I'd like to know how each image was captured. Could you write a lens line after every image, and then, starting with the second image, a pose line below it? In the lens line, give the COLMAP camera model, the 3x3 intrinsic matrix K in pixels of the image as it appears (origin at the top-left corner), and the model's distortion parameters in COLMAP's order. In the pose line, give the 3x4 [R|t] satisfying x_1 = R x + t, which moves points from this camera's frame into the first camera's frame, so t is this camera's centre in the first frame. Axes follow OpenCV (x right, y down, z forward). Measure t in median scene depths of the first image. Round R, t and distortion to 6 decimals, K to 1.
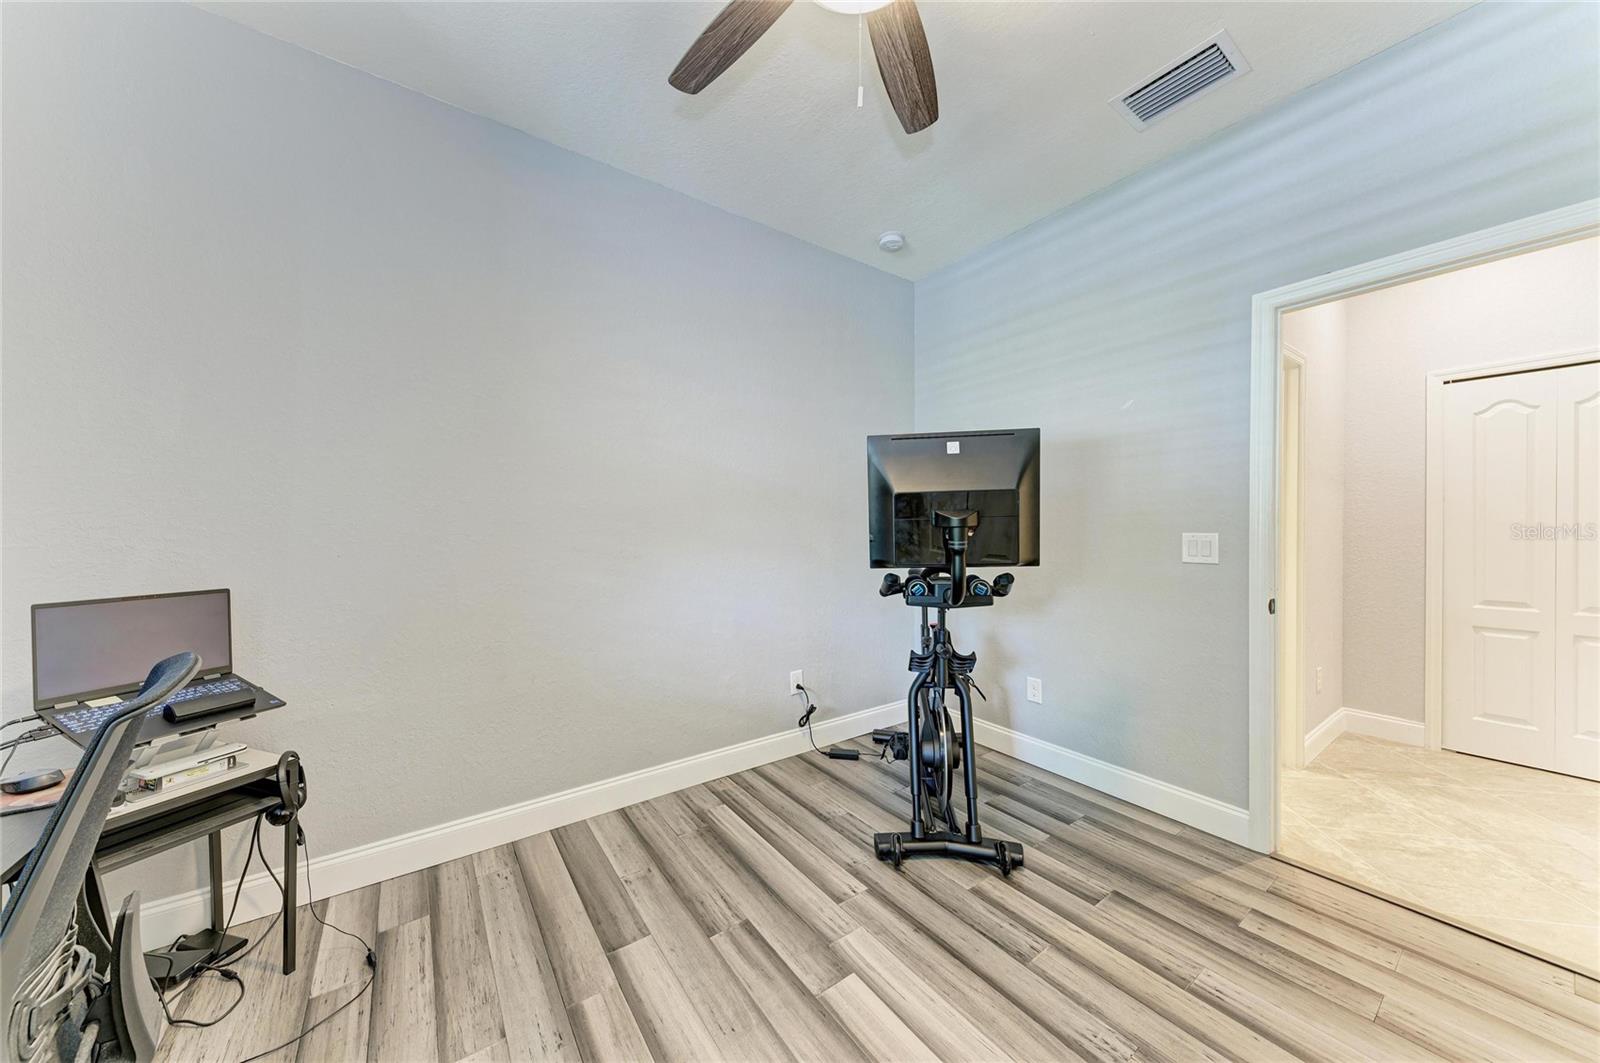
lens RADIAL K [[551.6, 0, 804.8], [0, 551.6, 533.4], [0, 0, 1]] dist [0.011355, -0.000044]
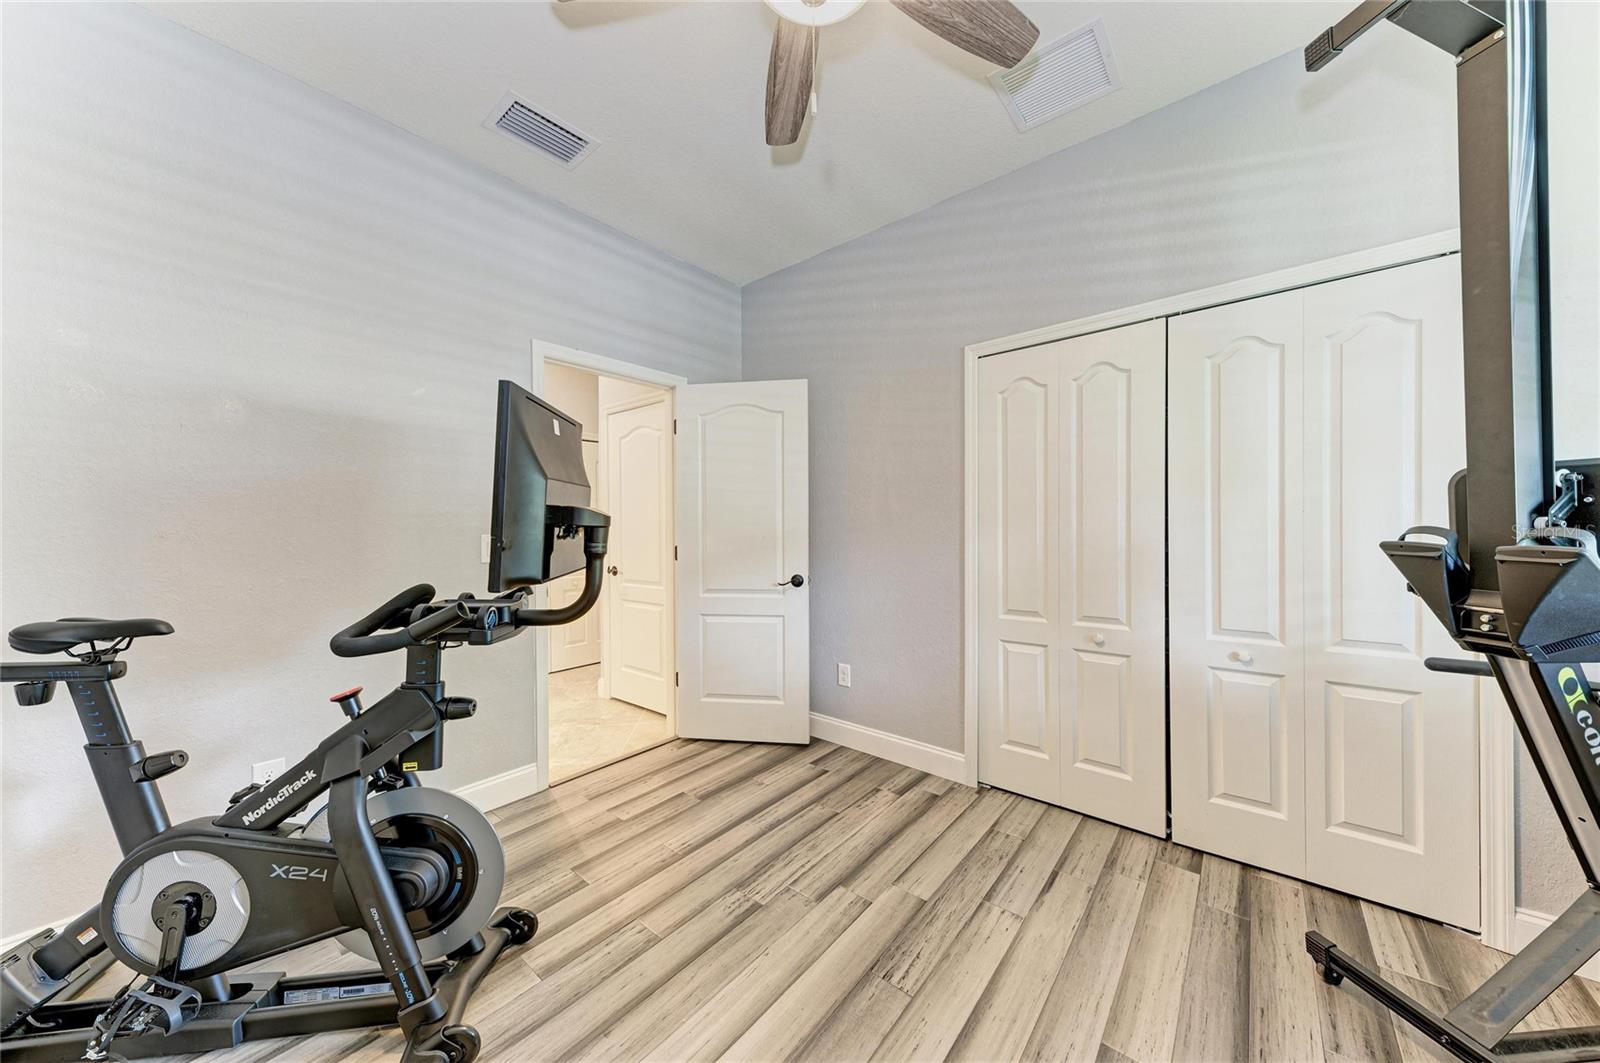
lens RADIAL K [[540.9, 0, 802.2], [0, 540.9, 530.6], [0, 0, 1]] dist [0.010447, -0.000122]
pose [[-0.251416, -0.003795, 0.967872, -0.620115], [0.015904, 0.999841, 0.008051, -0.012302], [-0.967748, 0.017417, -0.251316, 0.898353]]
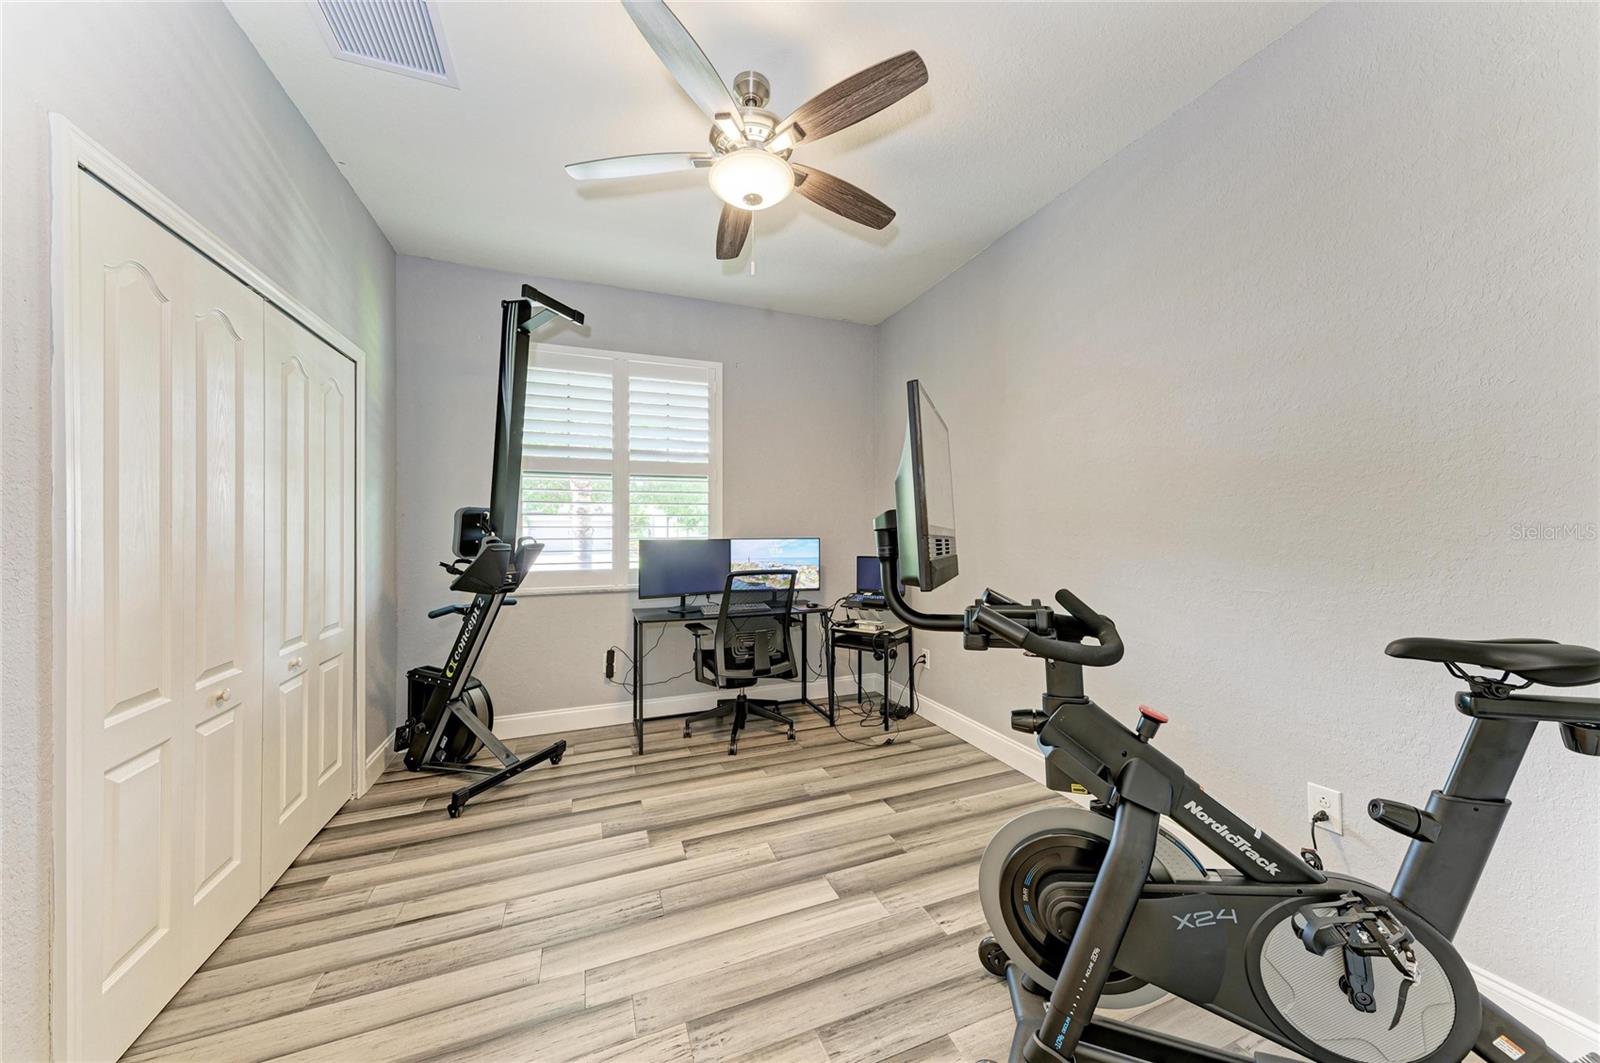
lens RADIAL K [[544.7, 0, 800.0], [0, 544.7, 531.5], [0, 0, 1]] dist [0.016433, -0.000035]
pose [[-0.253573, 0.003614, -0.967310, 1.135986], [-0.004196, 0.999980, 0.004836, -0.018187], [0.967307, 0.005285, -0.253552, 1.086434]]
